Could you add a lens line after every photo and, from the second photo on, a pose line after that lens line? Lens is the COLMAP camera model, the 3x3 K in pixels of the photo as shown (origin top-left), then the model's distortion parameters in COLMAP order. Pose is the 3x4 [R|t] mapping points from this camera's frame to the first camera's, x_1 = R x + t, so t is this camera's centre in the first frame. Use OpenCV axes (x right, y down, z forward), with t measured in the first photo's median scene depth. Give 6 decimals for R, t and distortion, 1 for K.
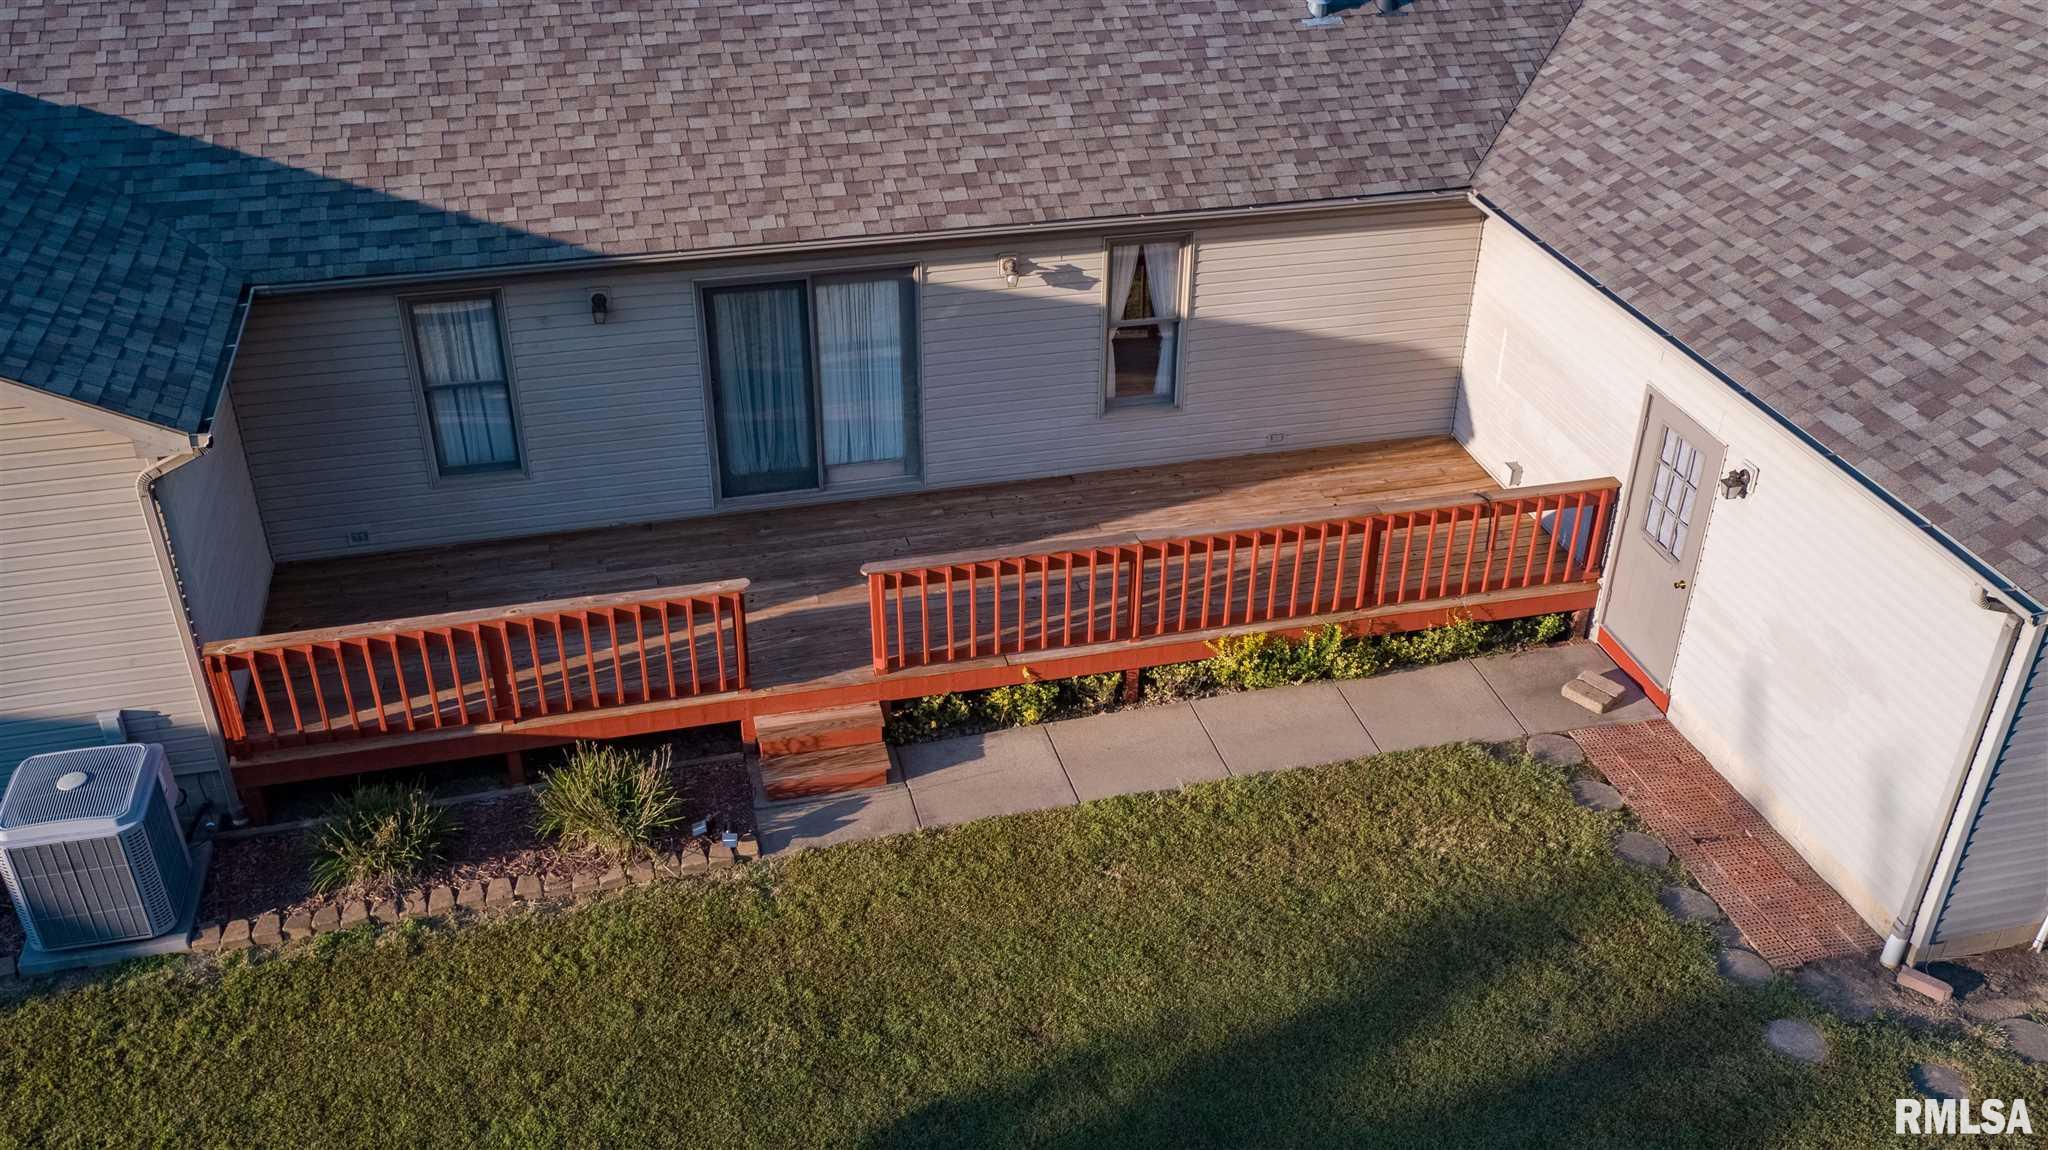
lens RADIAL K [[1760.0, 0, 1024.0], [0, 1760.0, 575.0], [0, 0, 1]] dist [0.002101, -0.003673]
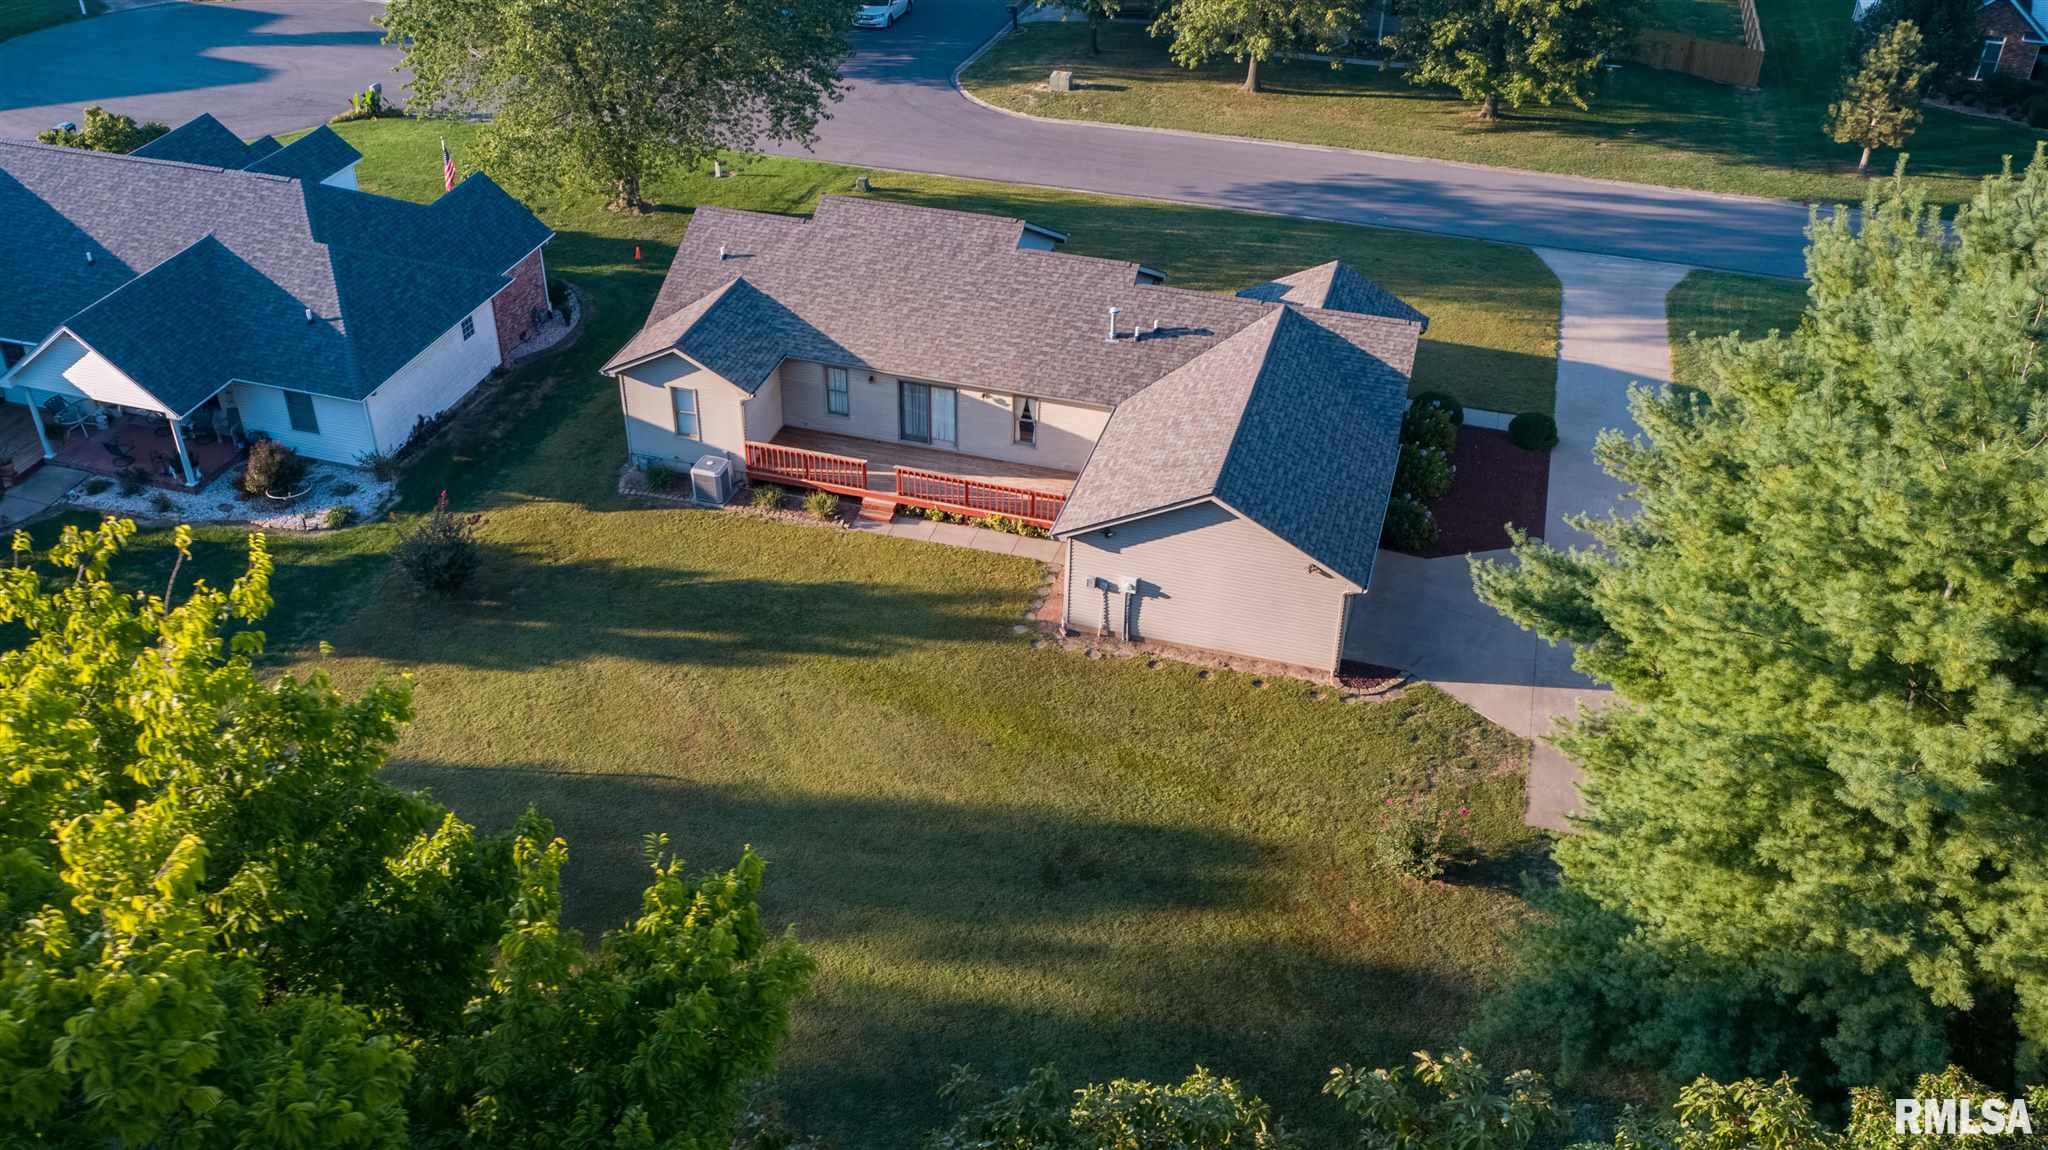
lens RADIAL K [[1760.0, 0, 1024.0], [0, 1760.0, 575.0], [0, 0, 1]] dist [0.002101, -0.003673]
pose [[0.866688, 0.286548, -0.408340, 1.687750], [-0.269790, 0.957767, 0.099481, -0.220890], [0.419601, 0.023947, 0.907393, -2.222612]]
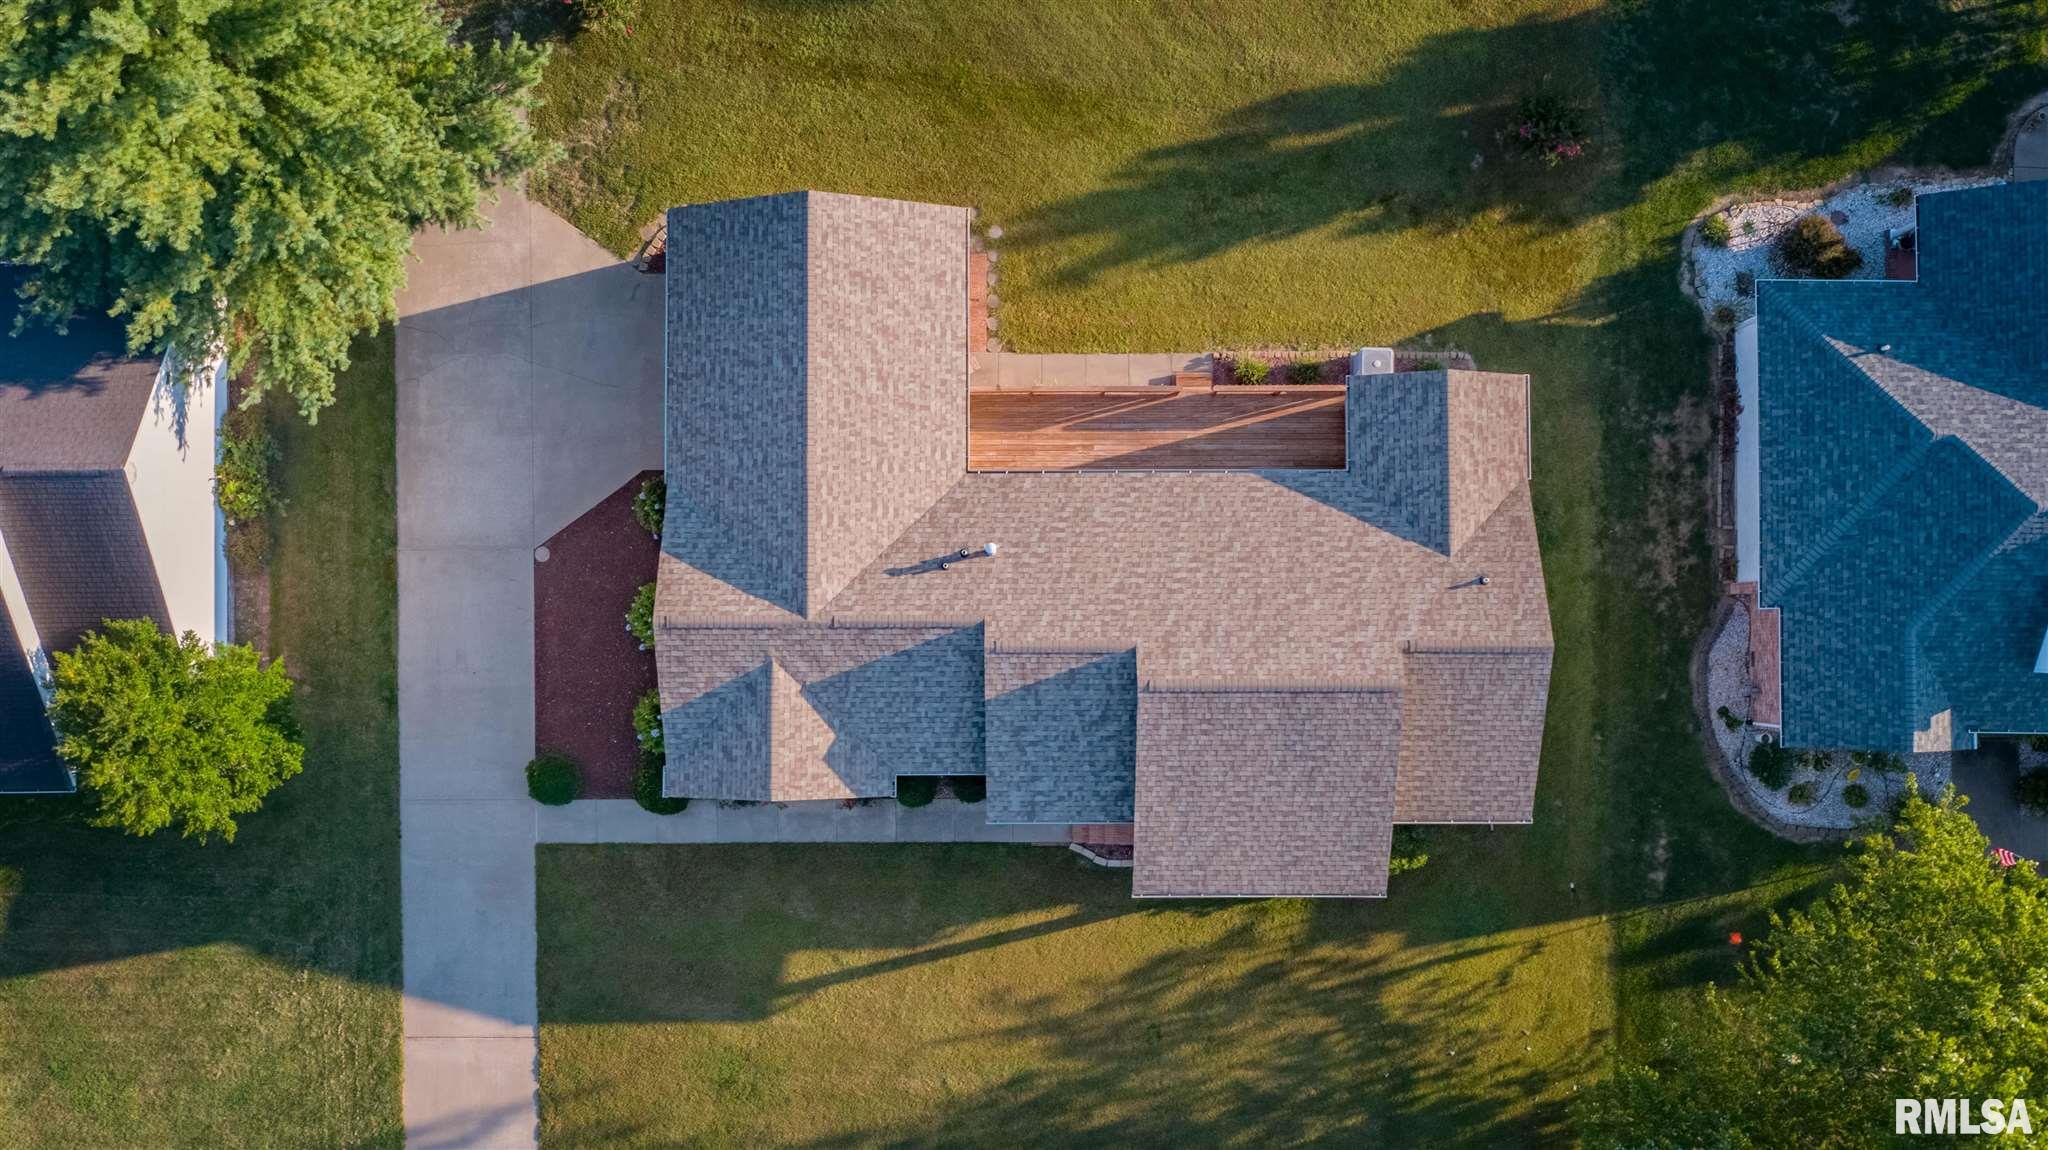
lens RADIAL K [[1760.0, 0, 1024.0], [0, 1760.0, 575.0], [0, 0, 1]] dist [0.002101, -0.003673]
pose [[-0.971360, -0.237612, 0.000902, 0.127515], [0.122534, -0.497658, 0.858675, -3.219388], [-0.203582, 0.834193, 0.512520, -0.465127]]
